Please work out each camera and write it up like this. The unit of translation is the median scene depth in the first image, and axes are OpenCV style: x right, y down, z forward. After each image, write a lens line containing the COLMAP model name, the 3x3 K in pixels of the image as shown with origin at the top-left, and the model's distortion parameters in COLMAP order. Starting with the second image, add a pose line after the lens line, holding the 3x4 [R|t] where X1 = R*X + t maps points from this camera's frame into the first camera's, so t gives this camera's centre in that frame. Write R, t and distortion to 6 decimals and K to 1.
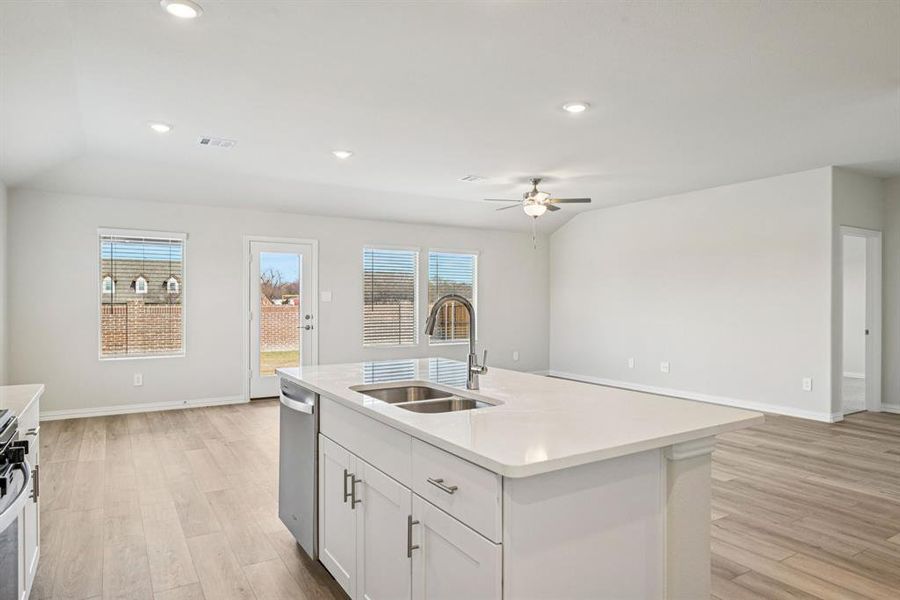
lens RADIAL K [[553.7, 0, 453.2], [0, 553.7, 302.6], [0, 0, 1]] dist [0.003884, 0.001795]
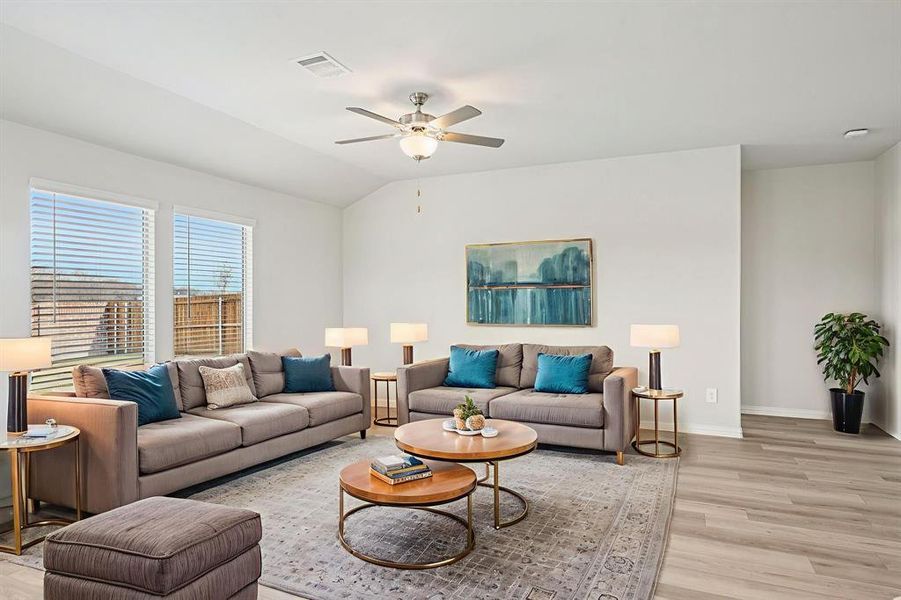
lens RADIAL K [[516.6, 0, 450.5], [0, 516.6, 300.0], [0, 0, 1]] dist [0.000648, 0.000217]
pose [[0.821989, -0.000222, 0.569504, -0.141838], [0.003160, 0.999986, -0.004172, 0.000613], [-0.569495, 0.005229, 0.821978, 0.524522]]
